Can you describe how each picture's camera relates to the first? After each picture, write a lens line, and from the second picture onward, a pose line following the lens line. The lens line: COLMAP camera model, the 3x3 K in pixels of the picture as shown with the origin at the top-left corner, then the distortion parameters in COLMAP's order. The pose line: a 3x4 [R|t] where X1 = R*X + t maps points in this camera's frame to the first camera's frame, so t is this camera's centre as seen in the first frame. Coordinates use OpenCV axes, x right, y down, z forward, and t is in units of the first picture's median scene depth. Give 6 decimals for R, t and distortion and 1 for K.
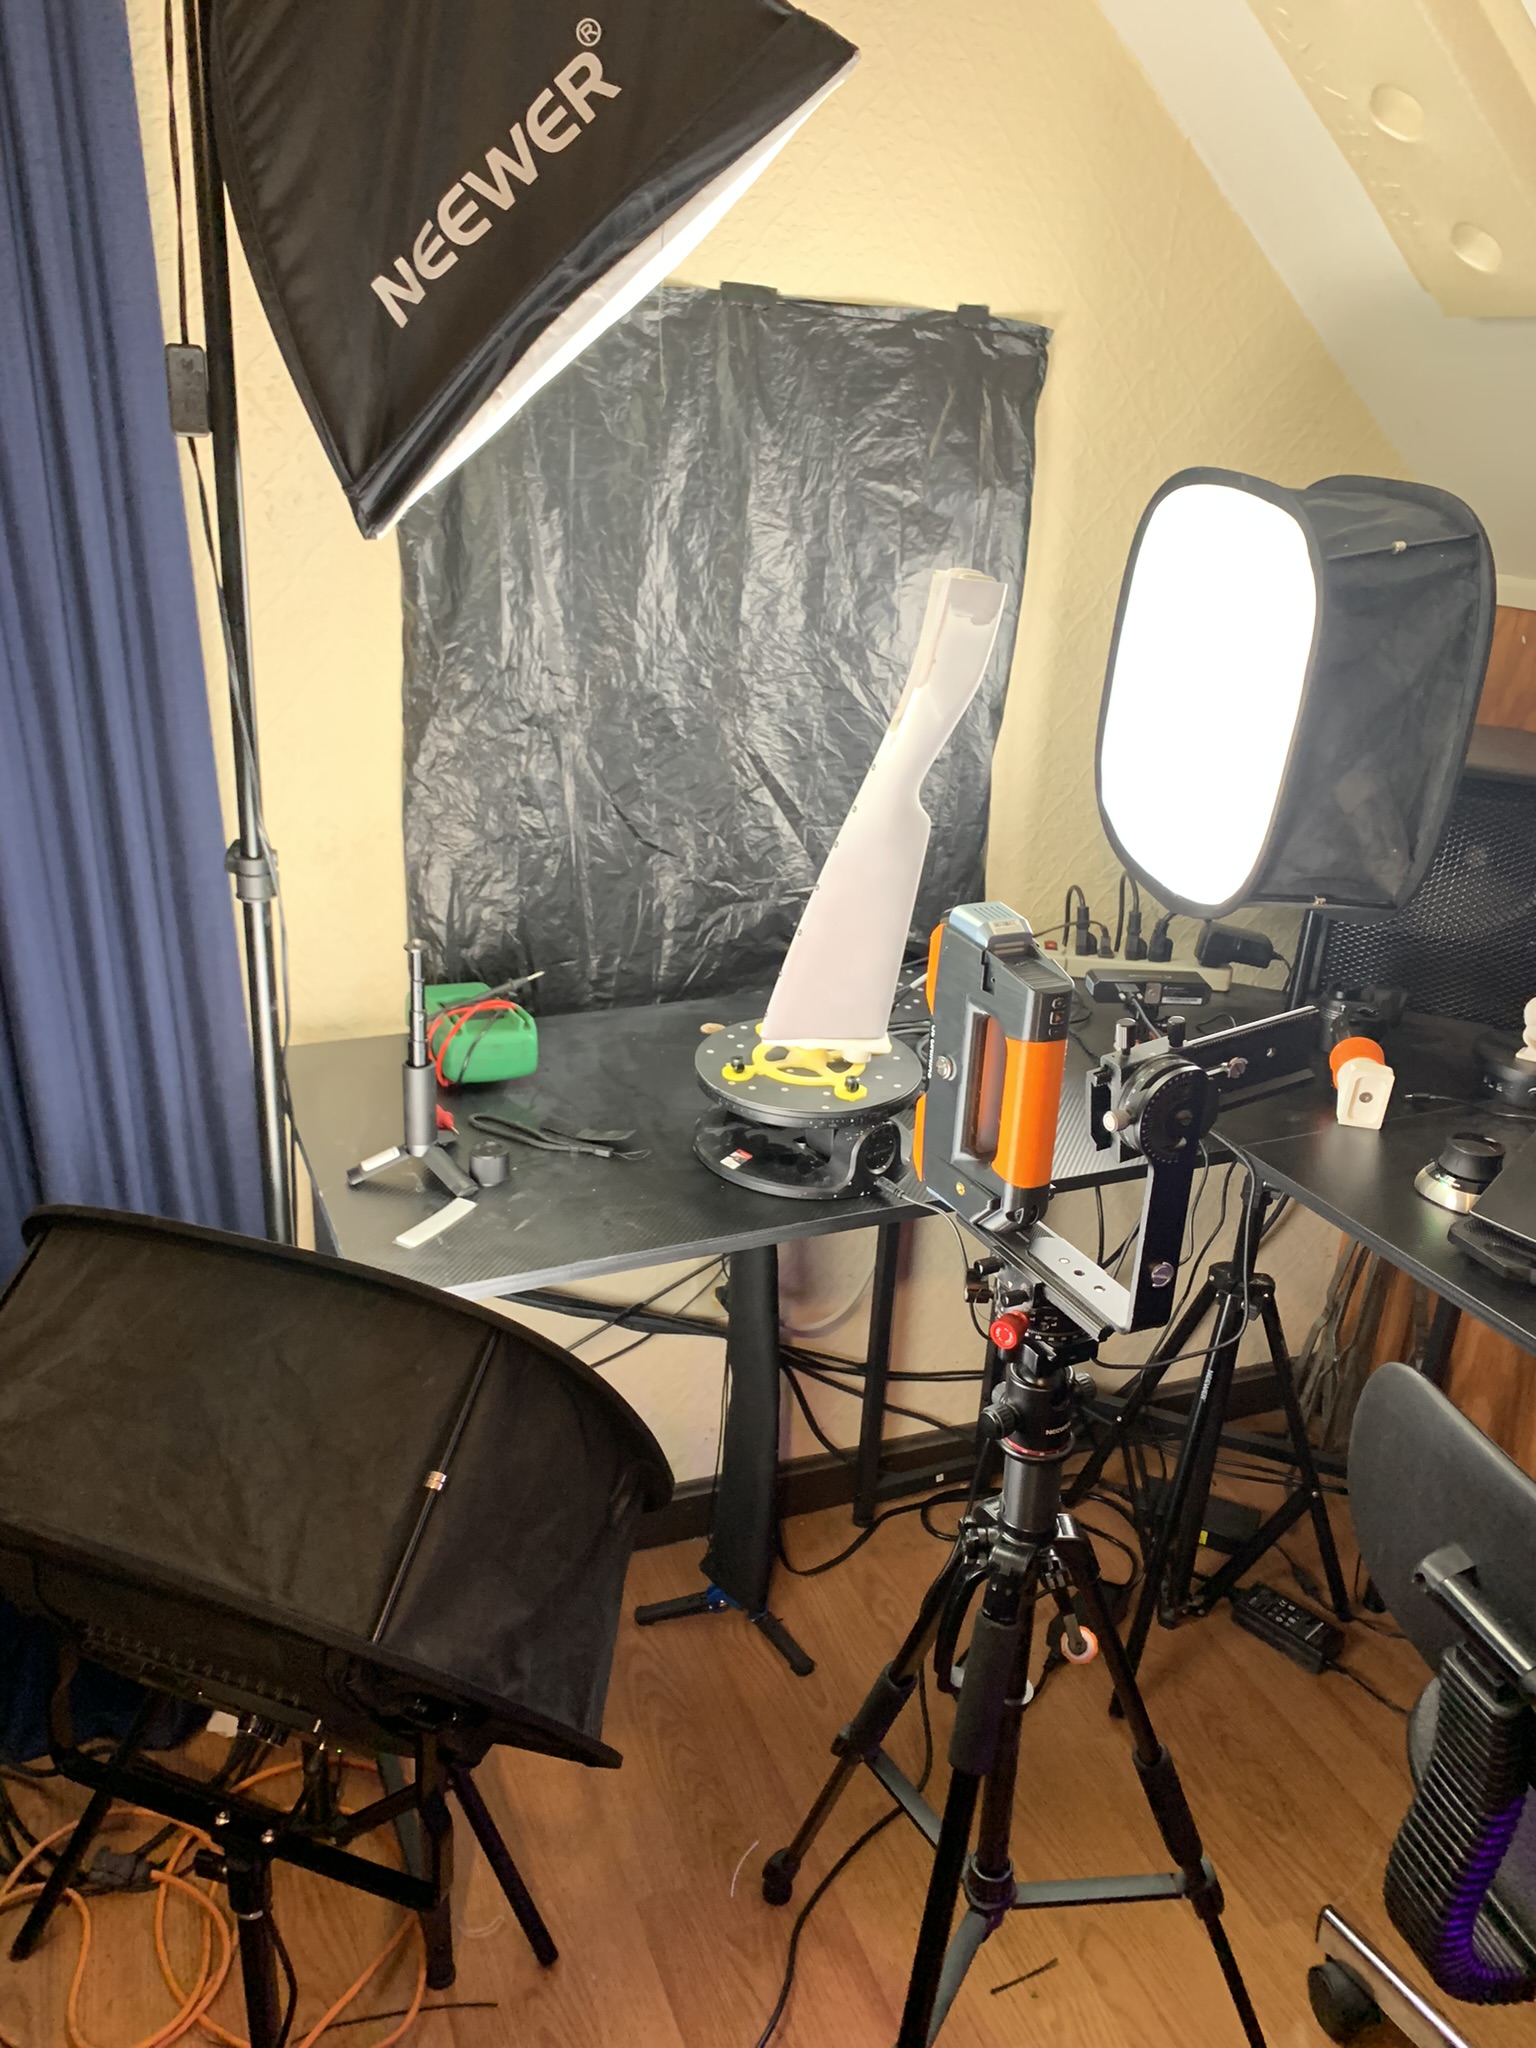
lens RADIAL K [[1554.3, 0, 757.0], [0, 1554.3, 988.0], [0, 0, 1]] dist [0.075542, -0.129297]
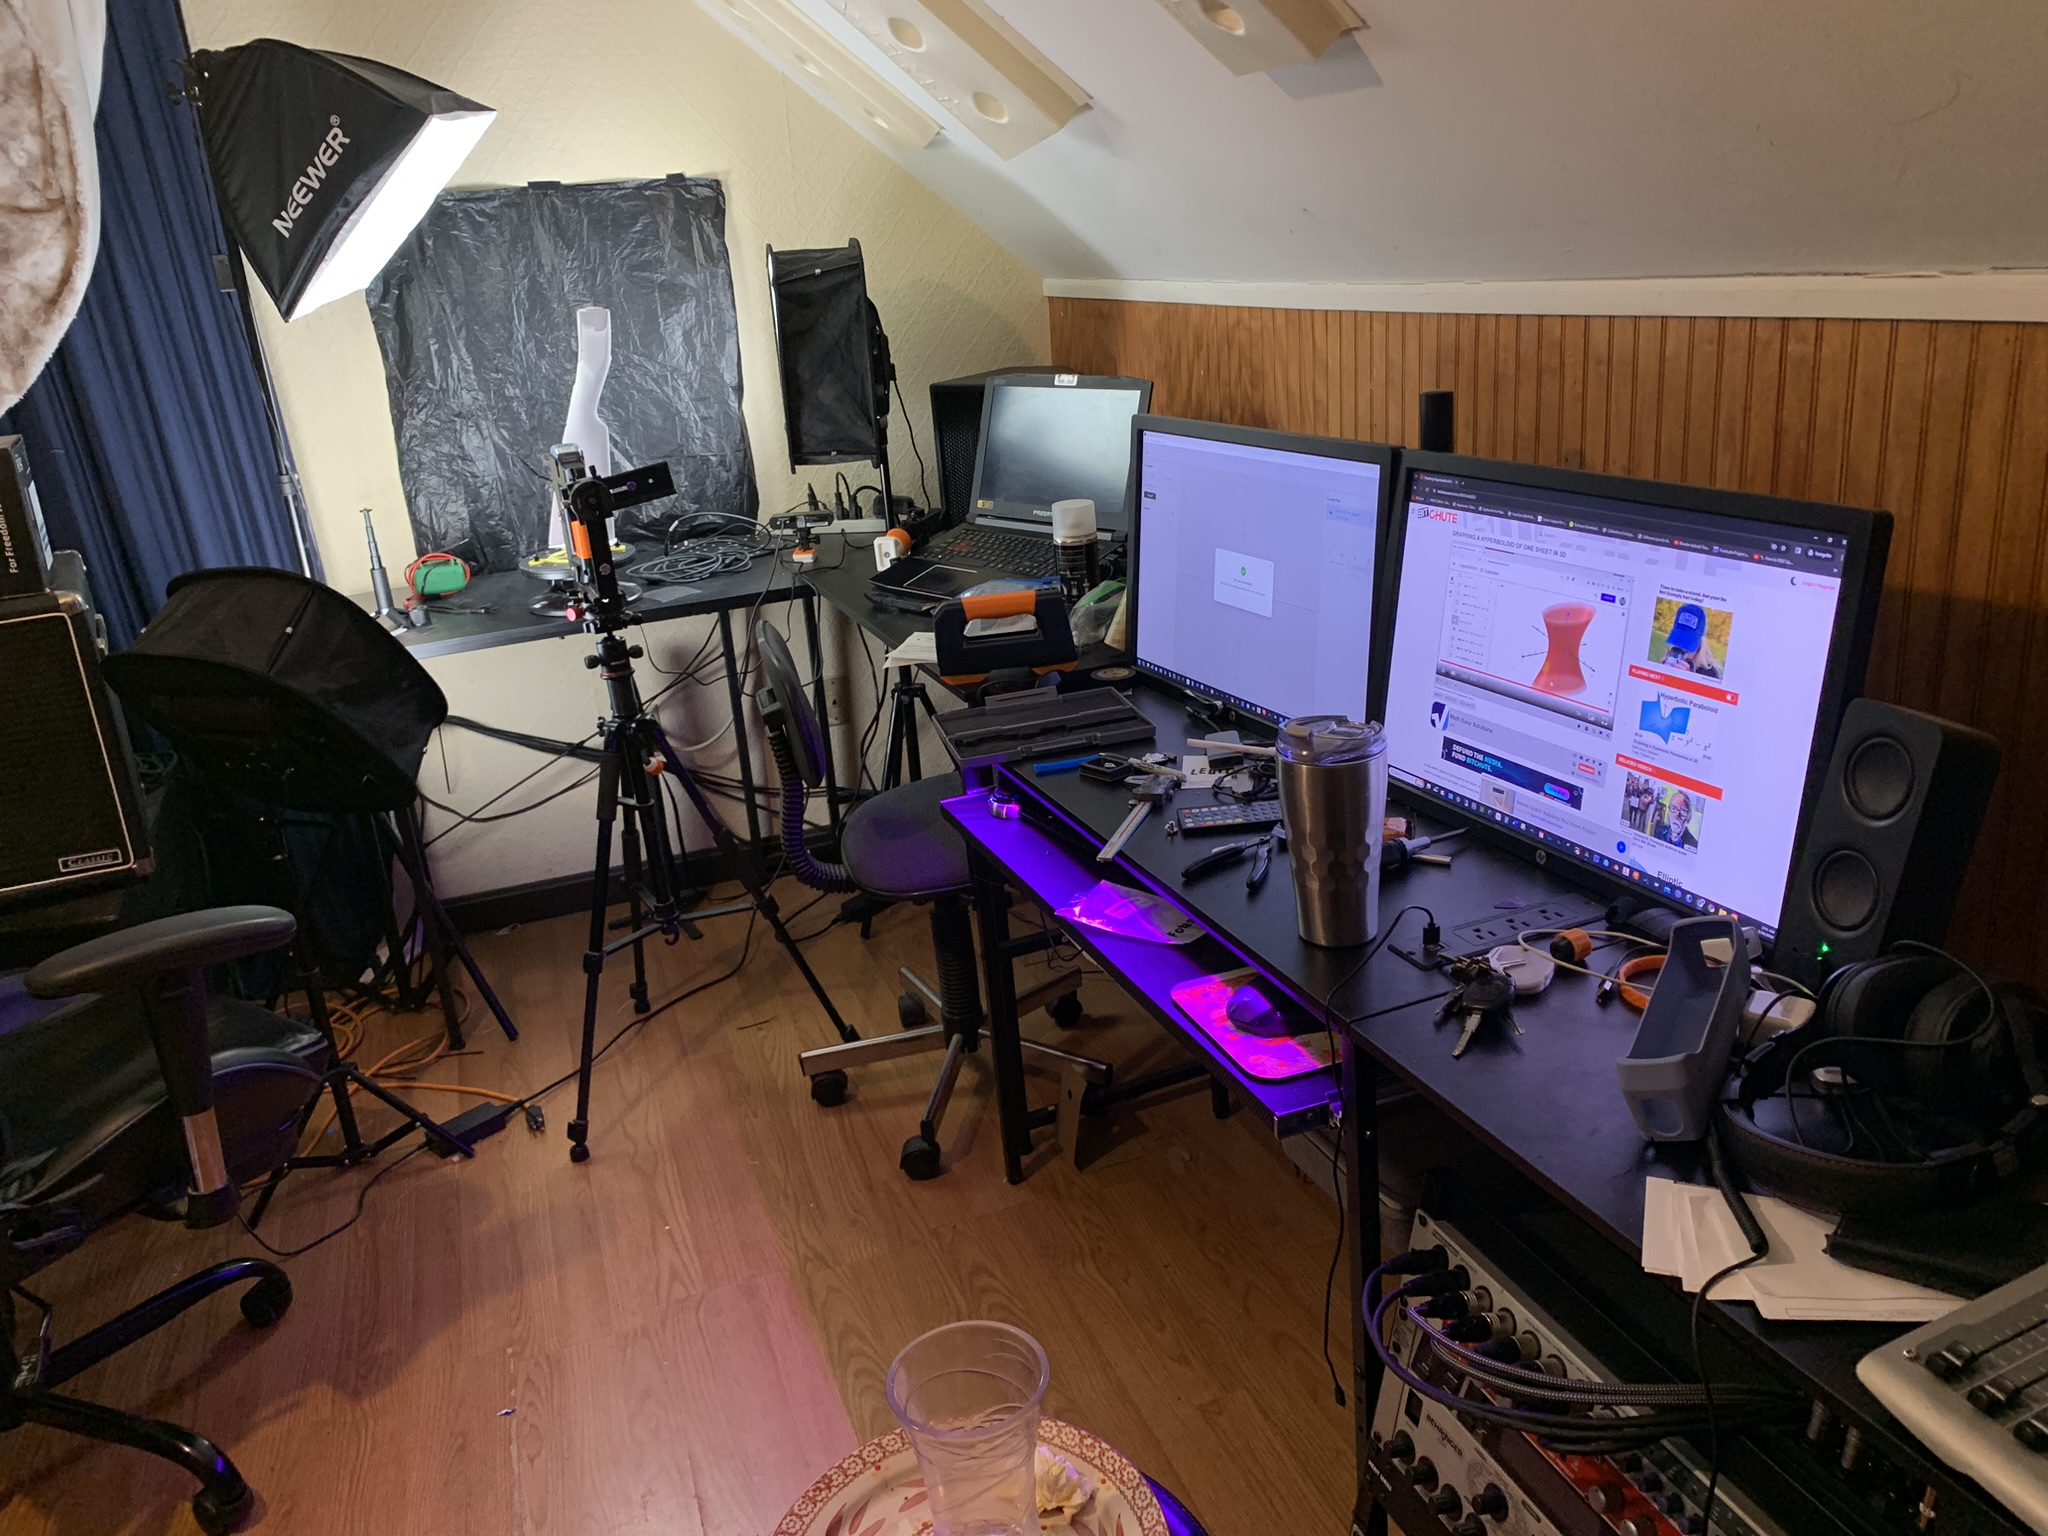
lens RADIAL K [[1576.9, 0, 1026.2], [0, 1576.9, 730.7], [0, 0, 1]] dist [0.024443, -0.040552]
pose [[0.991775, -0.105858, -0.071950, 0.696827], [0.103062, 0.993808, -0.041524, 0.396516], [0.075900, 0.033767, 0.996544, -0.945086]]
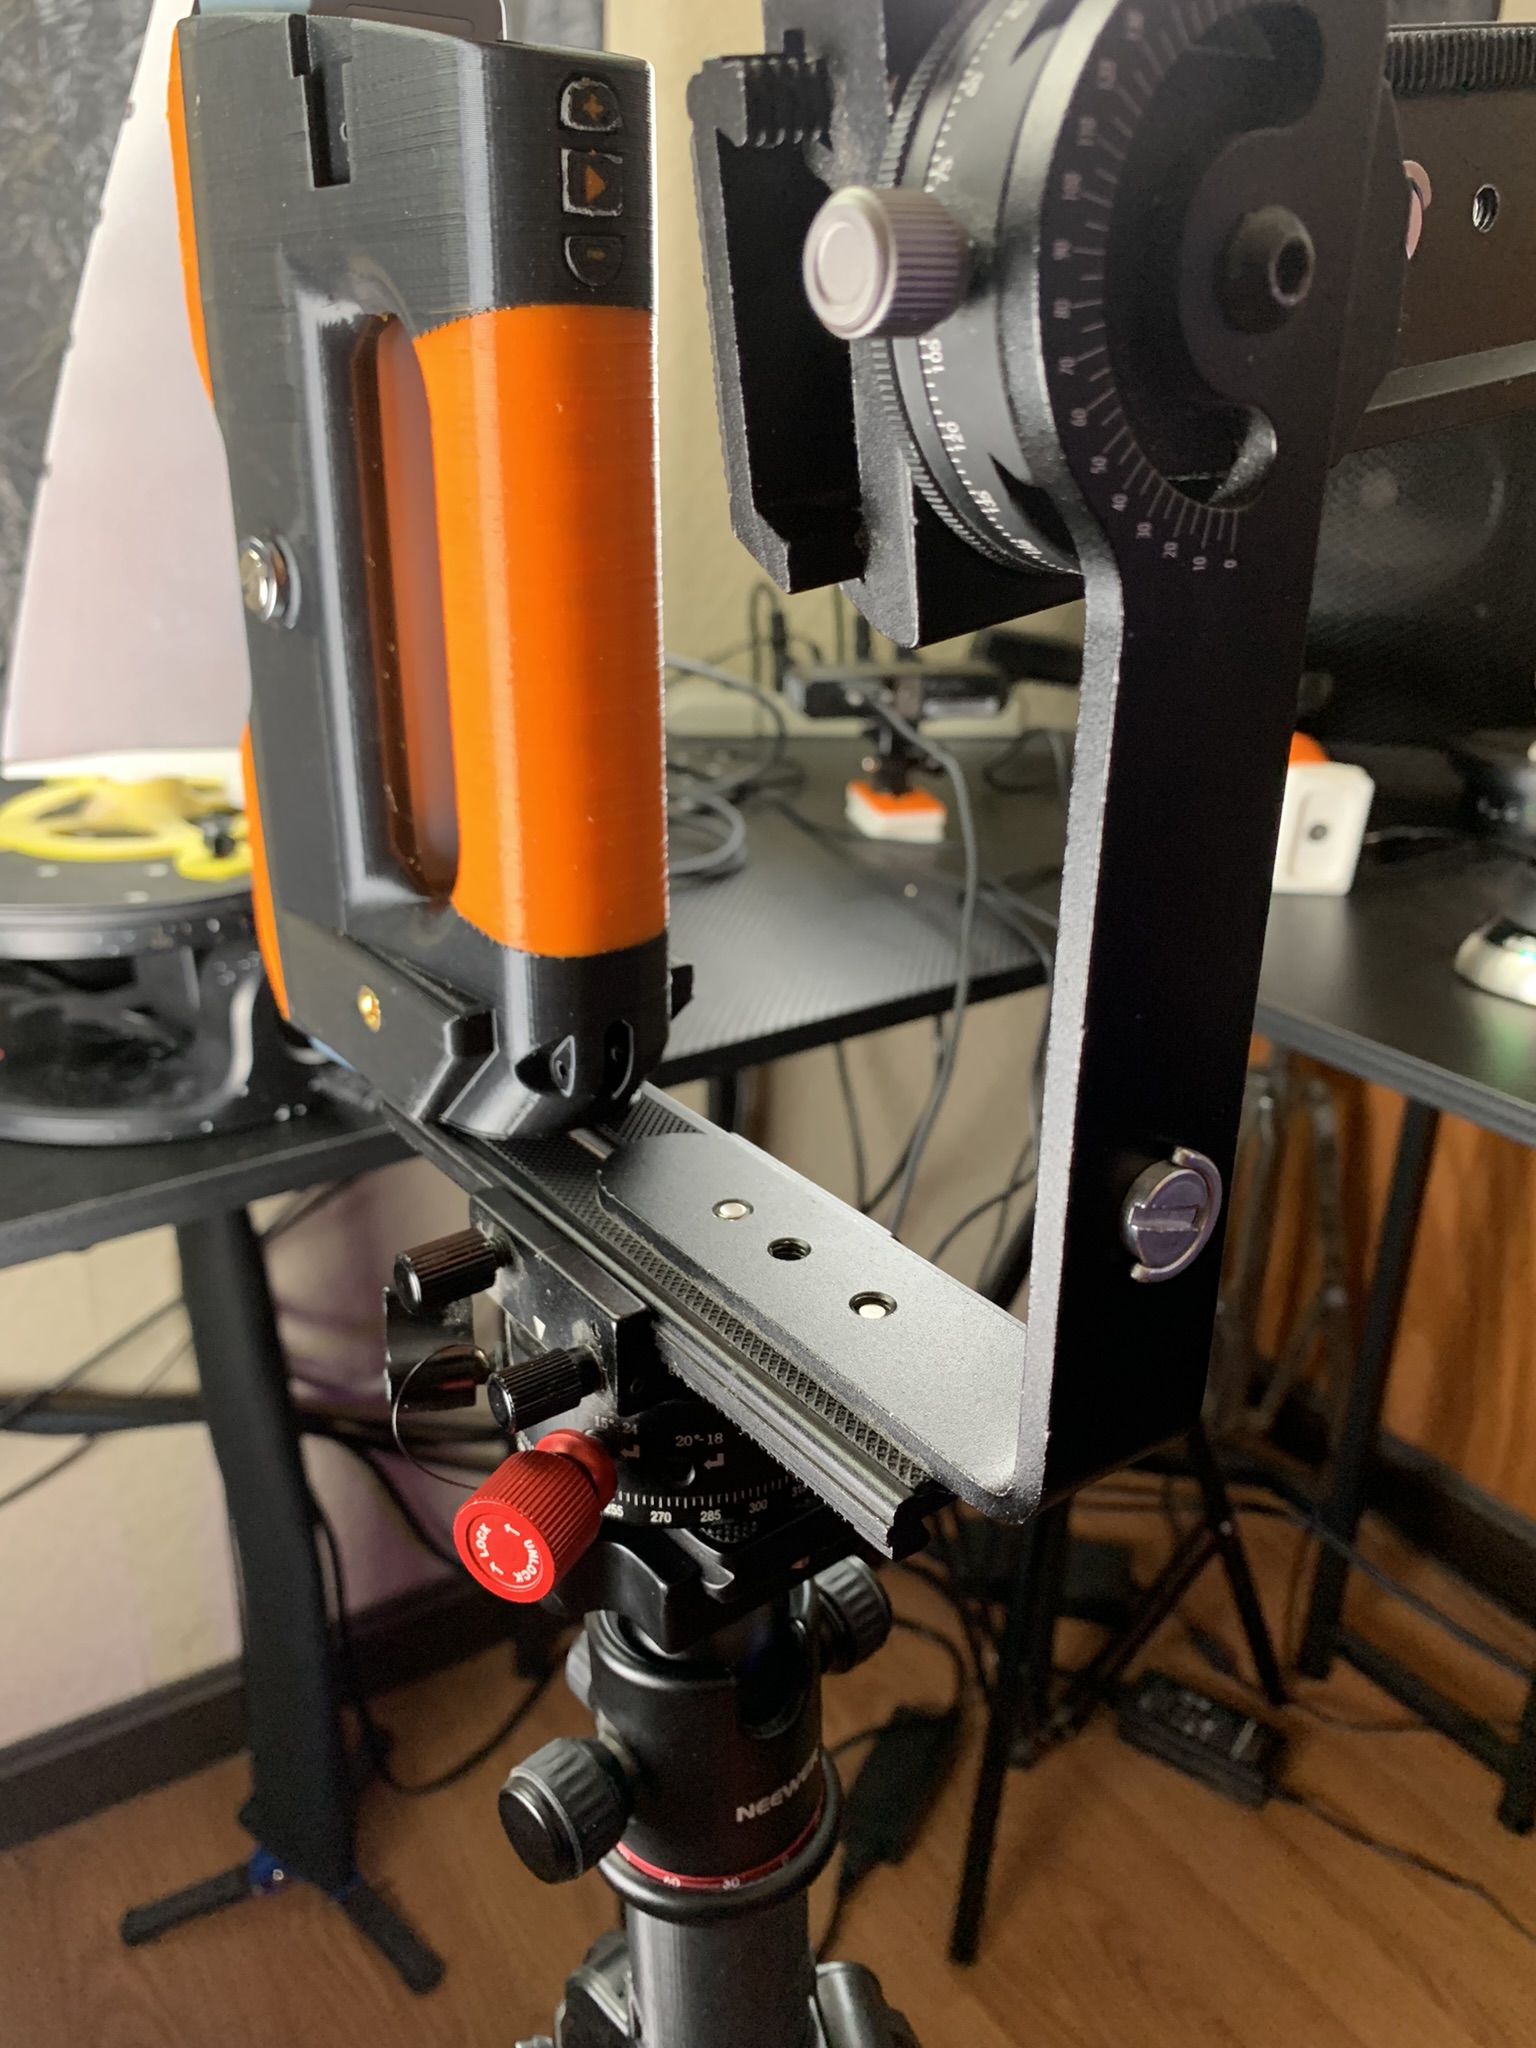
lens RADIAL K [[1576.9, 0, 767.4], [0, 1576.9, 992.0], [0, 0, 1]] dist [0.024443, -0.040552]
pose [[0.980233, -0.102317, 0.169334, 0.114136], [0.098942, 0.994691, 0.028276, 0.092771], [-0.171328, -0.010963, 0.985153, 0.522234]]
